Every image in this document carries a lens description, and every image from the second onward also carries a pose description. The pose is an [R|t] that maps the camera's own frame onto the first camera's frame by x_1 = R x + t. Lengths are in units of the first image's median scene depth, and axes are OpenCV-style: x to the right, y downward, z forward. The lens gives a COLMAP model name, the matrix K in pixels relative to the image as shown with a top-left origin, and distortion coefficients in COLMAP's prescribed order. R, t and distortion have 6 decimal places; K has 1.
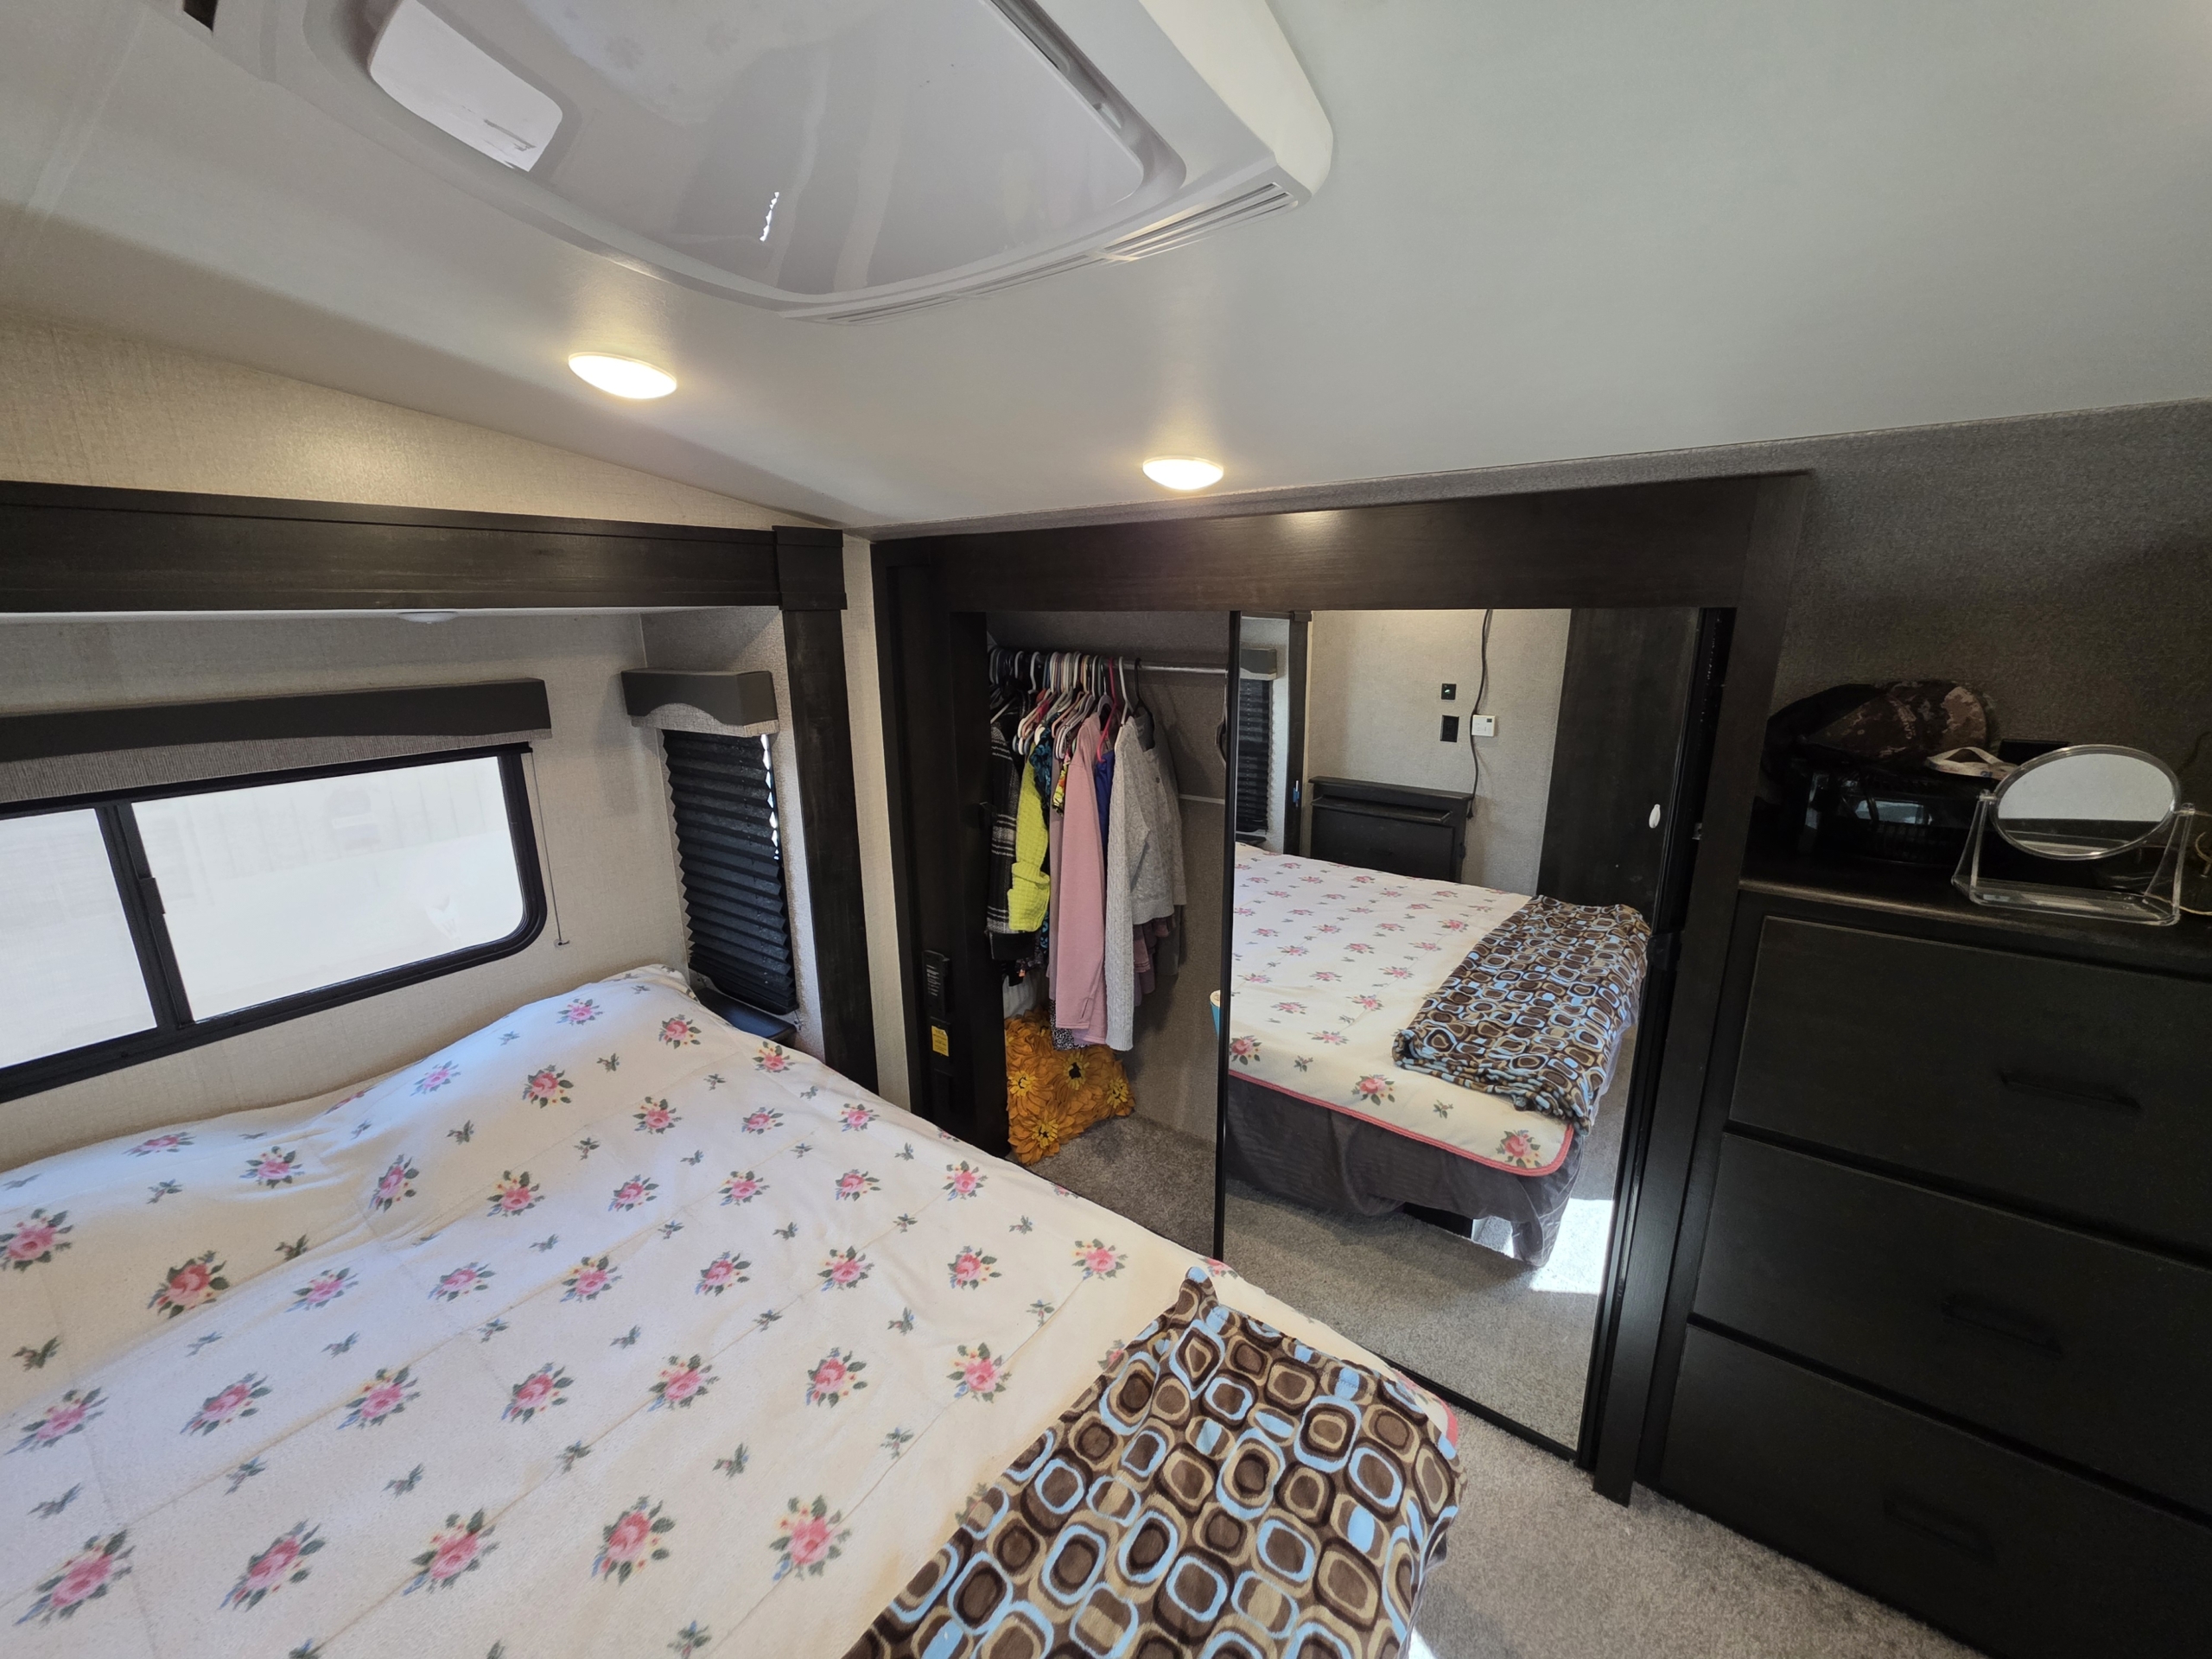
lens RADIAL K [[884.4, 0, 1106.3], [0, 884.4, 825.3], [0, 0, 1]] dist [-0.000435, 0.000997]
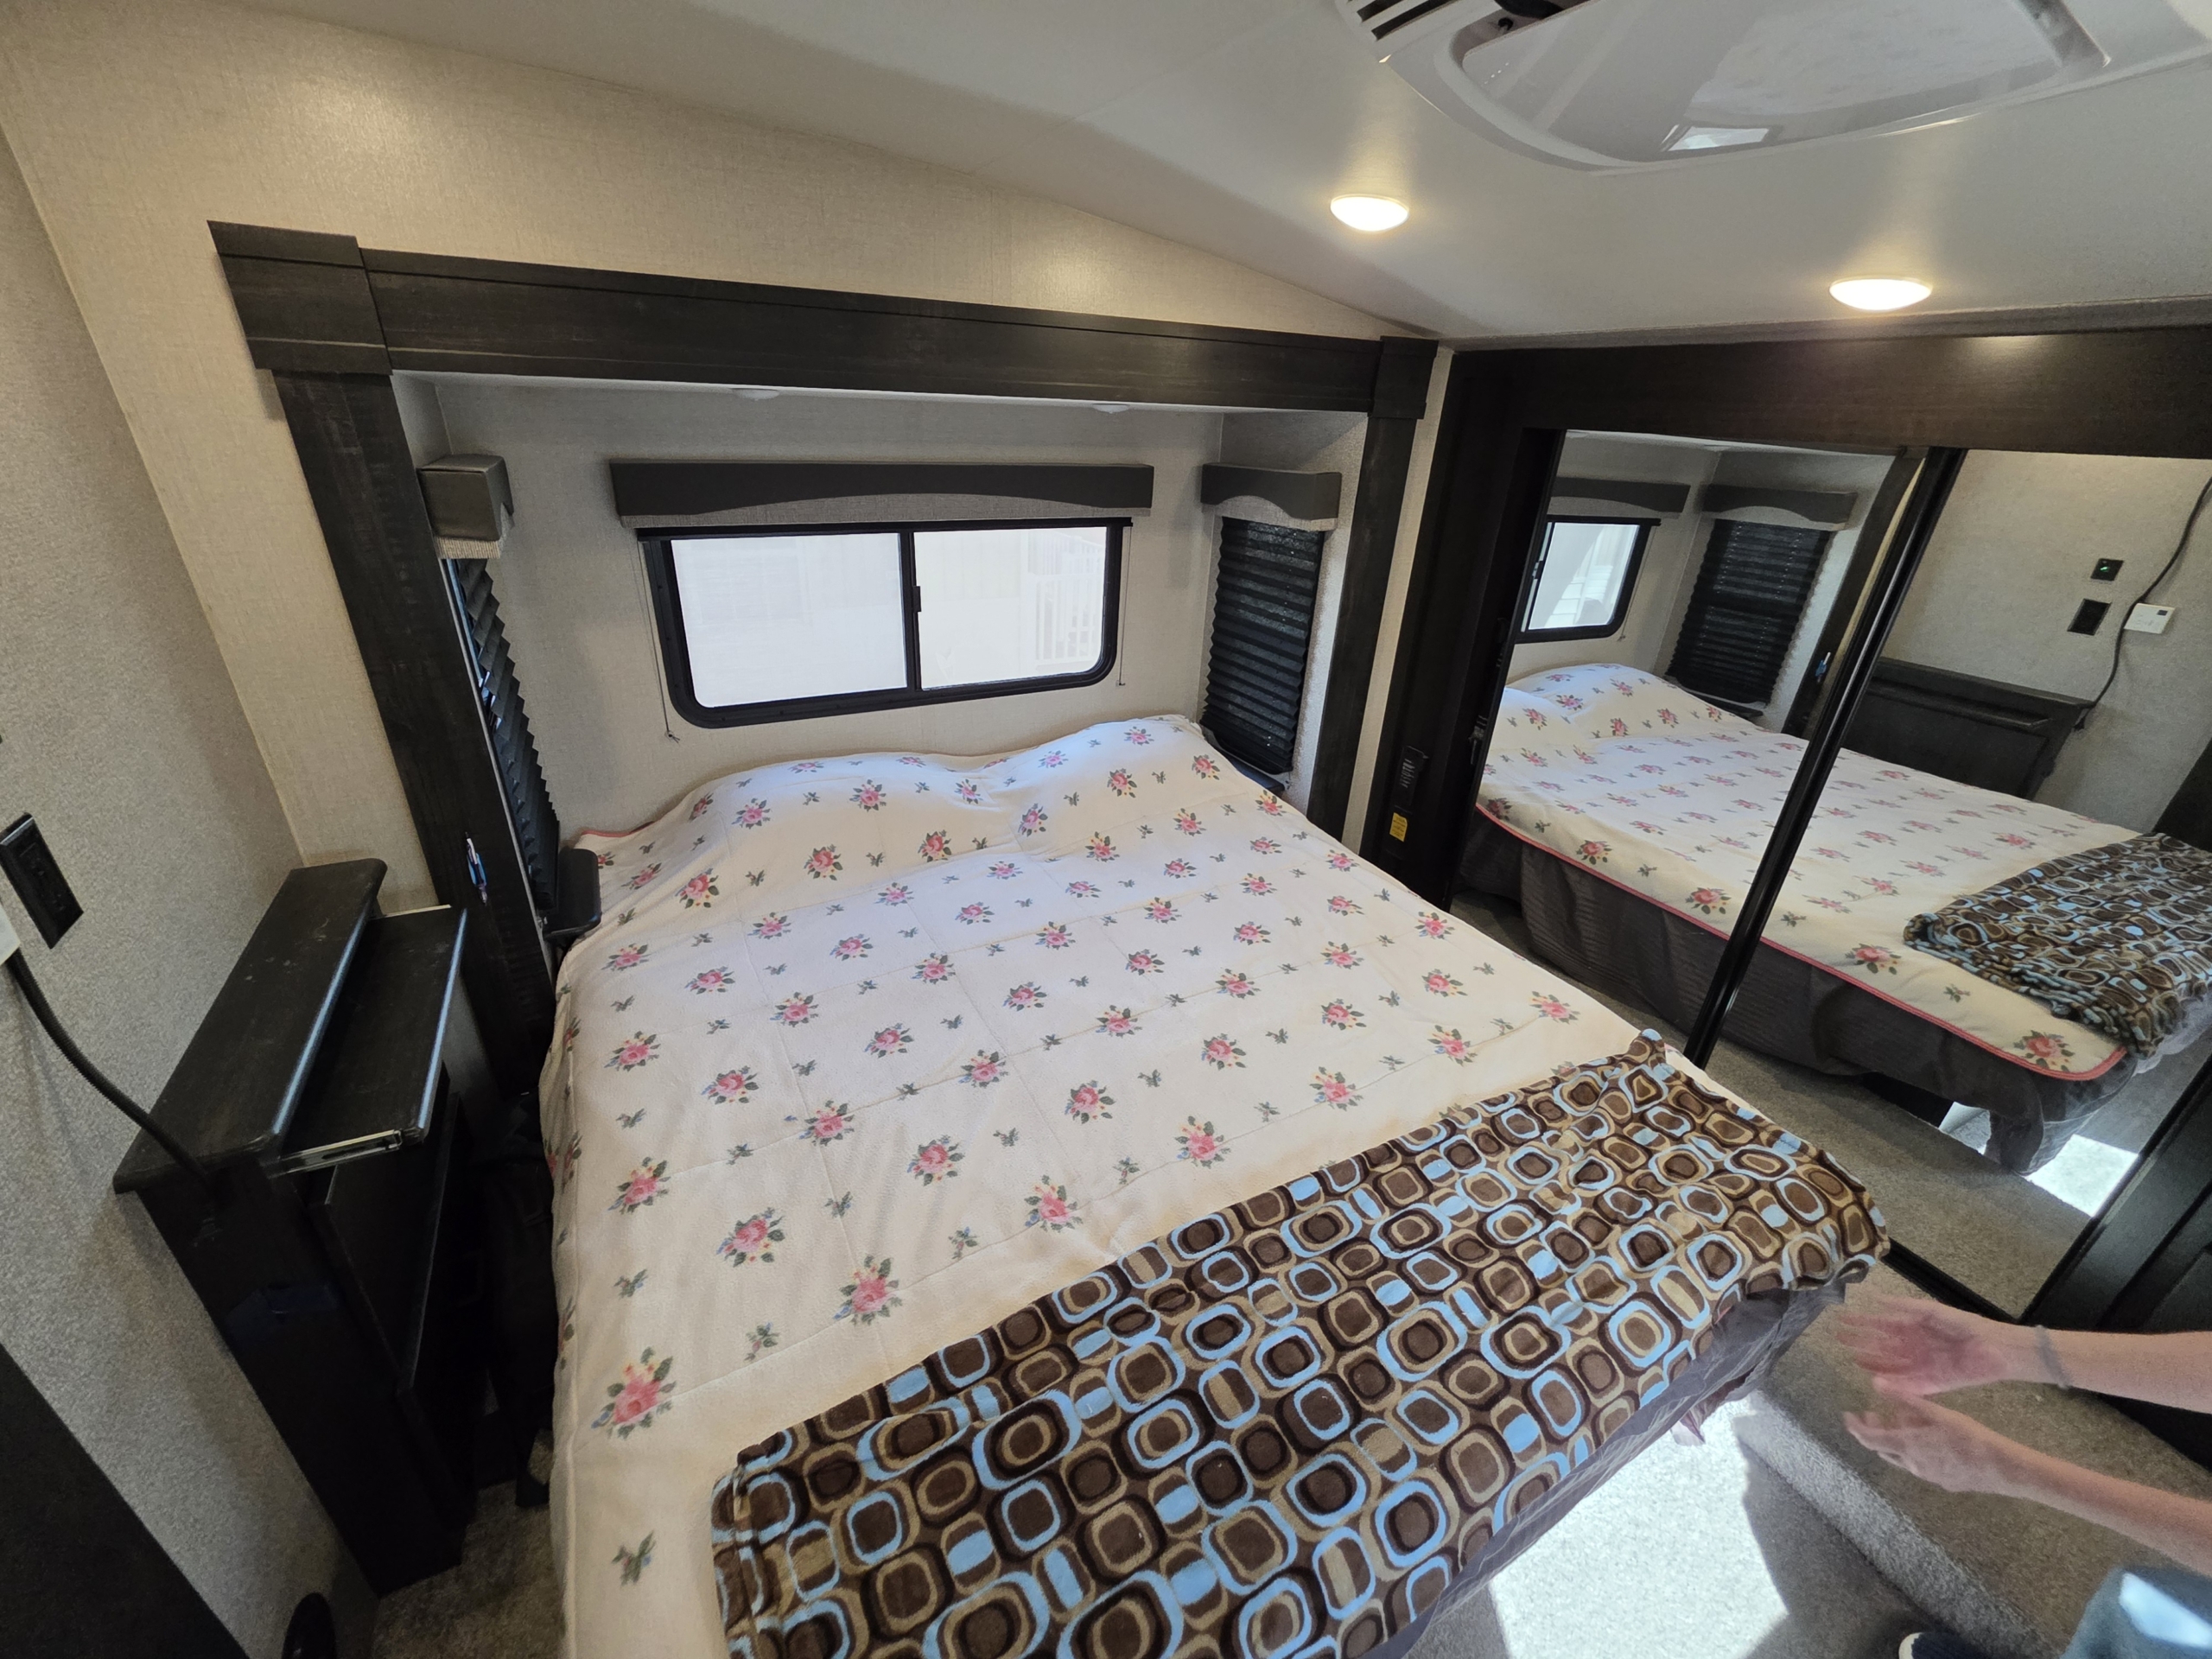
lens RADIAL K [[884.4, 0, 1099.8], [0, 884.4, 832.4], [0, 0, 1]] dist [-0.000435, 0.000997]
pose [[0.894826, 0.233485, -0.380488, -0.130336], [-0.152723, 0.961002, 0.230544, 0.062593], [0.419479, -0.148187, 0.895588, -0.249022]]
